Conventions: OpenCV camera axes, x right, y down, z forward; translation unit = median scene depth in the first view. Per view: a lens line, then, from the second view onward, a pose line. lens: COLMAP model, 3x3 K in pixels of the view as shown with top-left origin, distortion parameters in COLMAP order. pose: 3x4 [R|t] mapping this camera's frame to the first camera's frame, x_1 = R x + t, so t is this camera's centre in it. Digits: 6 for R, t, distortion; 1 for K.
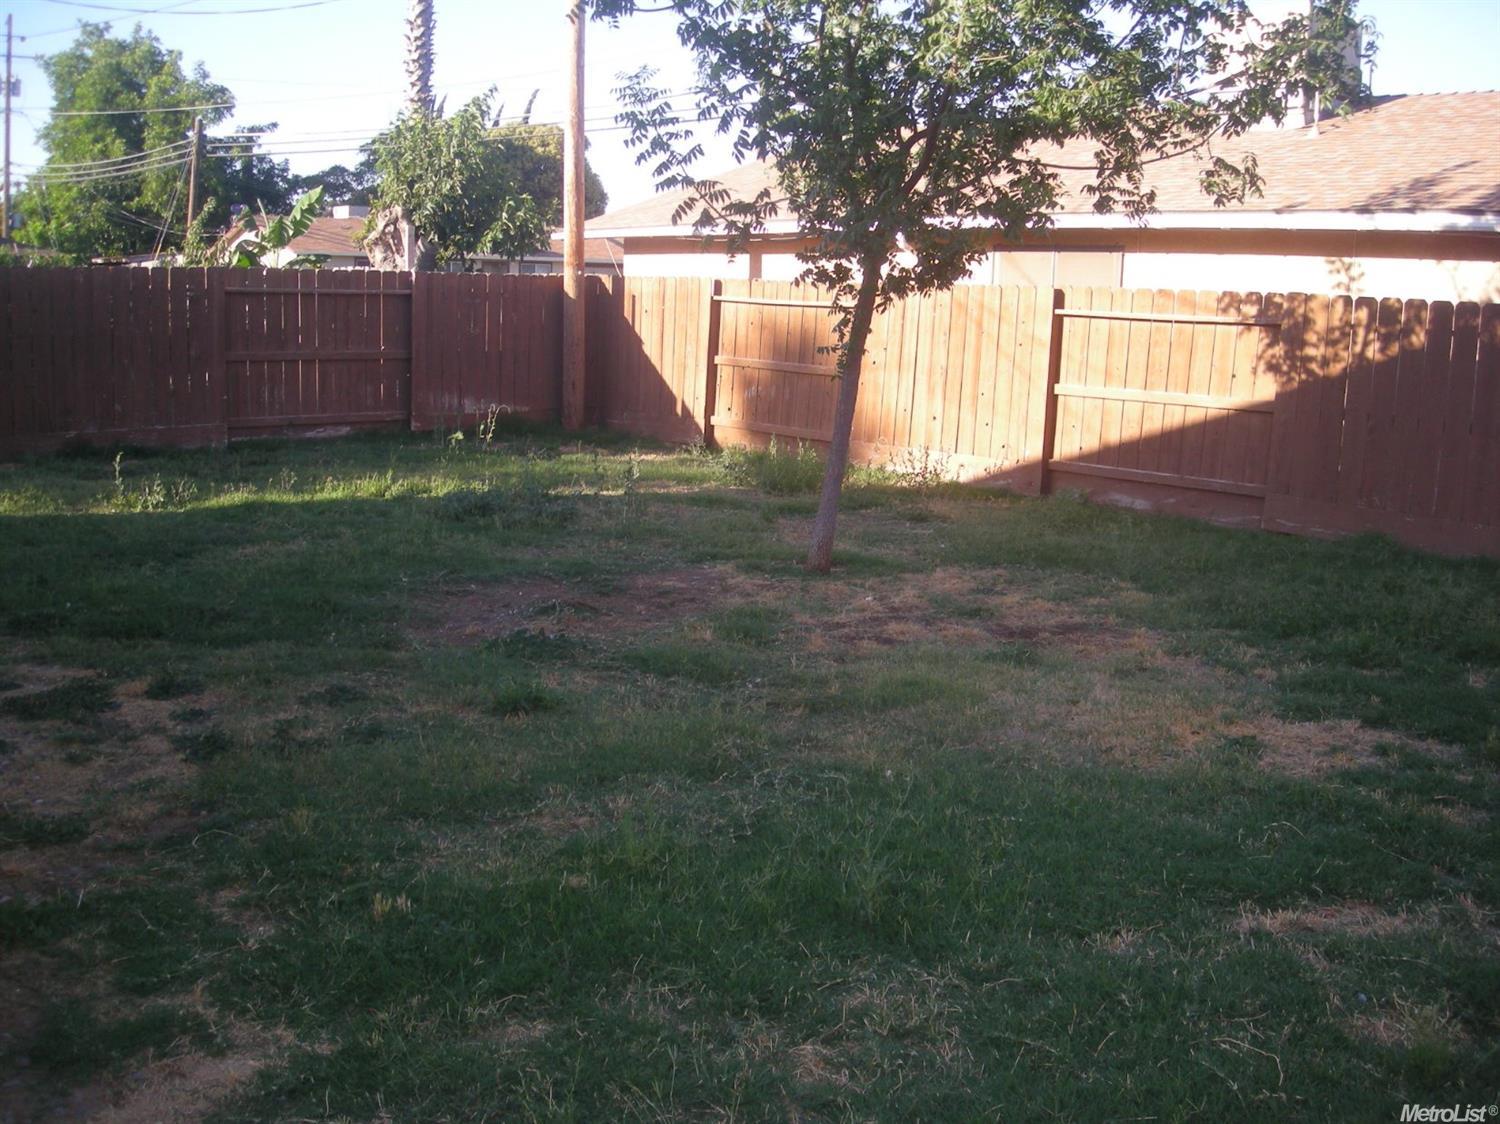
lens RADIAL K [[1520.4, 0, 750.0], [0, 1520.4, 562.0], [0, 0, 1]] dist [-0.202071, 0.129520]
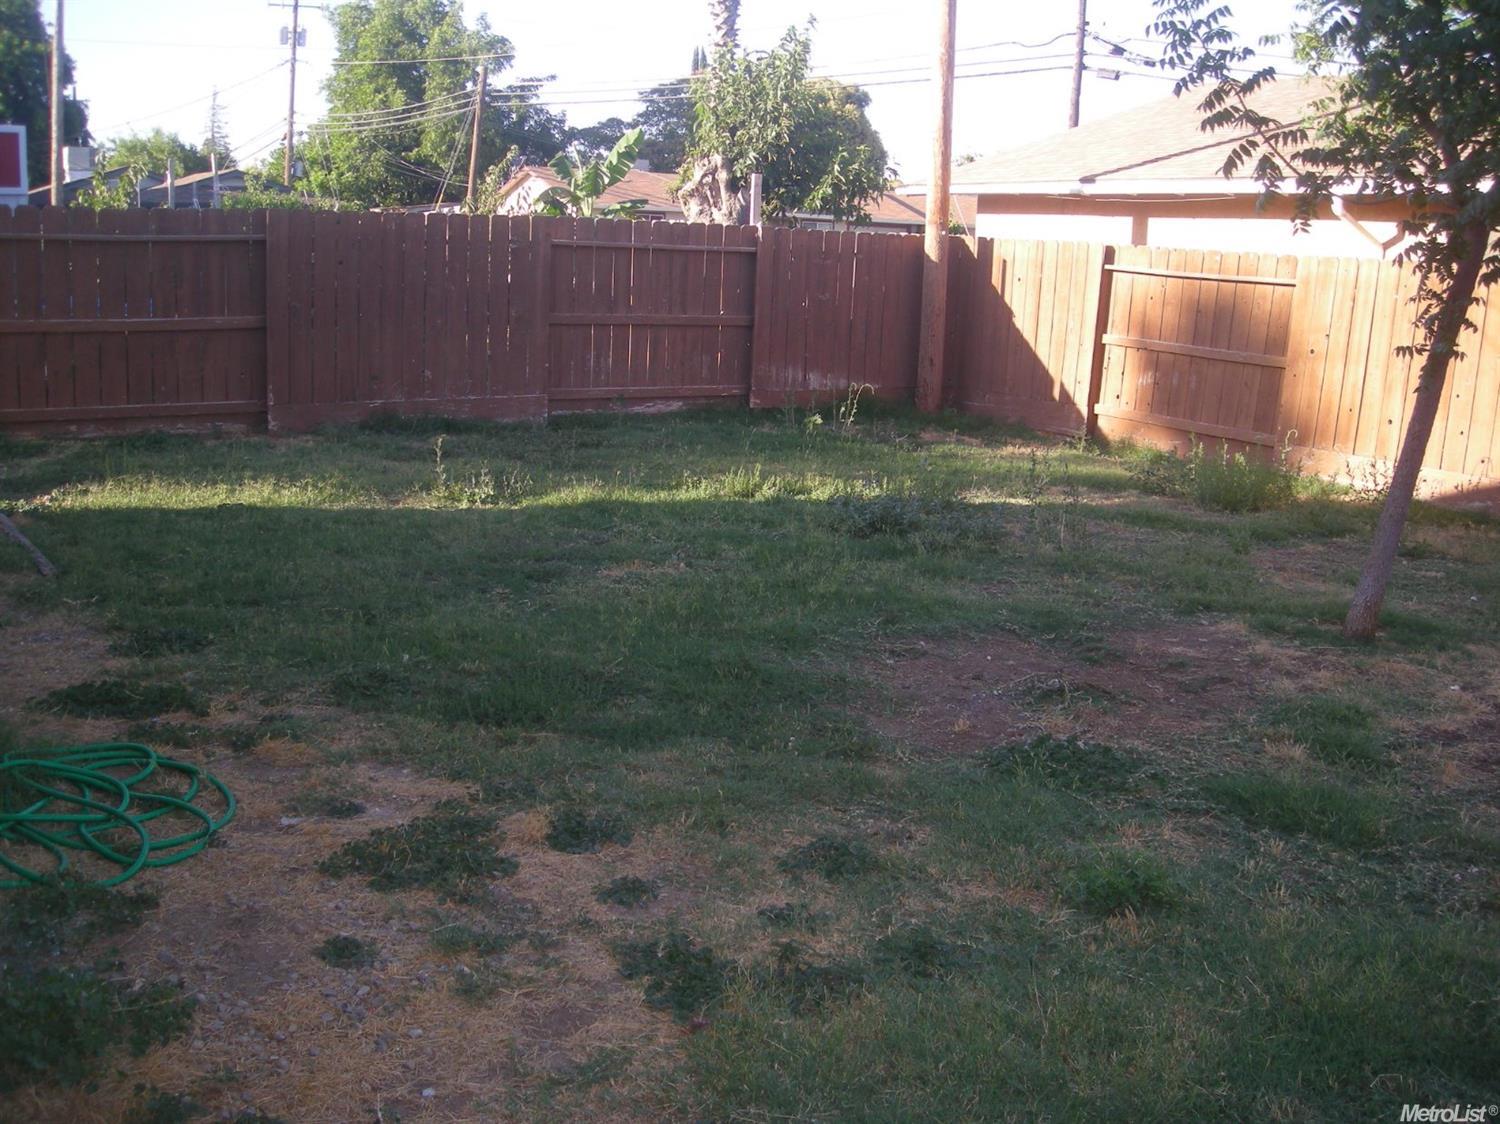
lens RADIAL K [[1520.4, 0, 750.0], [0, 1520.4, 562.0], [0, 0, 1]] dist [-0.202071, 0.129520]
pose [[0.985812, 0.043153, -0.162208, -0.074457], [-0.038853, 0.998807, 0.029590, -0.022504], [0.163292, -0.022868, 0.986313, 0.116824]]
